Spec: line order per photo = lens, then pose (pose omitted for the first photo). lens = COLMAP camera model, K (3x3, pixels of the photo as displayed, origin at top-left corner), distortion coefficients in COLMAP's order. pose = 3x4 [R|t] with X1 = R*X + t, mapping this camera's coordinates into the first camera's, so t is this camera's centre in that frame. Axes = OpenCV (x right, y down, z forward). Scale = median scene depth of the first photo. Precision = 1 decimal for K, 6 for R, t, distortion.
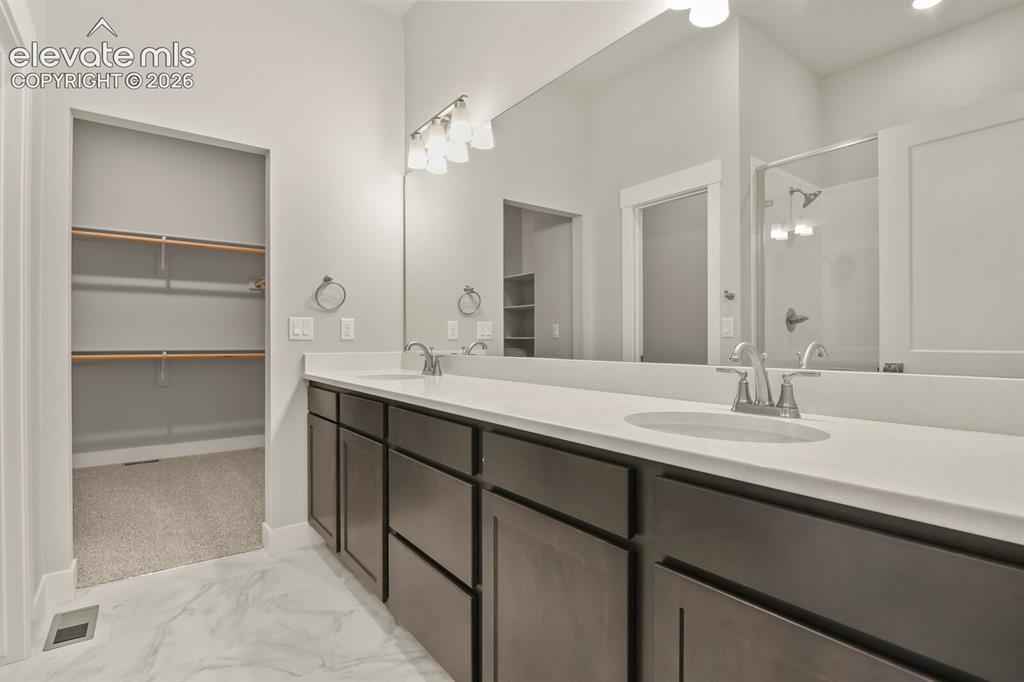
lens RADIAL K [[495.5, 0, 511.8], [0, 495.5, 341.2], [0, 0, 1]] dist [-0.005383, 0.000214]
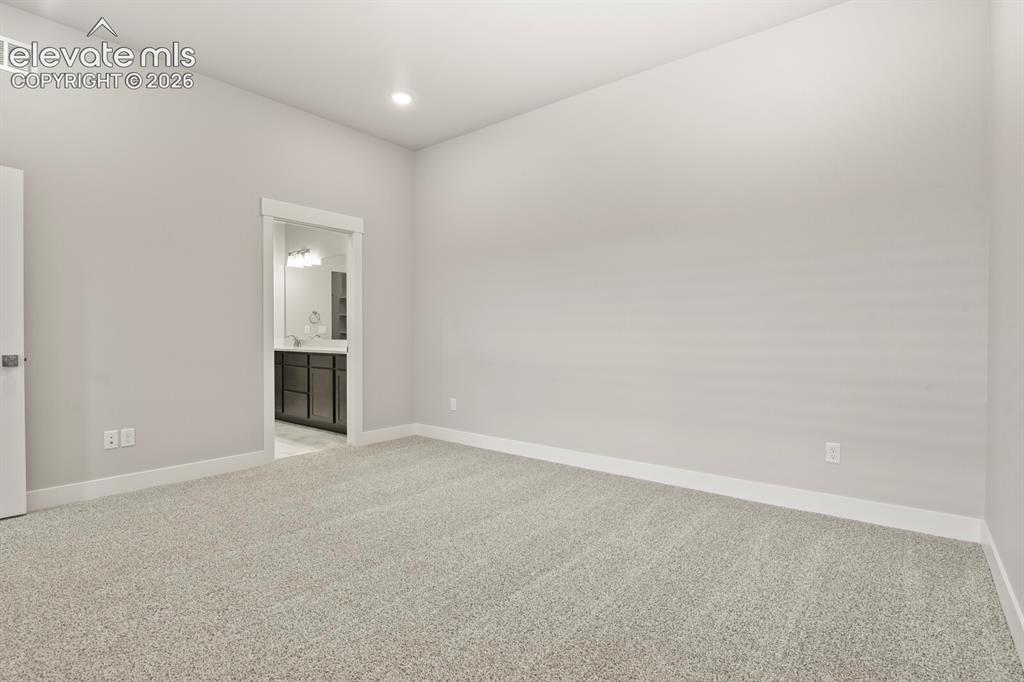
lens RADIAL K [[495.5, 0, 511.8], [0, 495.5, 338.9], [0, 0, 1]] dist [-0.005383, 0.000214]
pose [[0.970221, -0.001378, 0.242217, 0.255581], [0.000219, 0.999988, 0.004814, 0.010364], [-0.242220, -0.004618, 0.970210, -1.518697]]
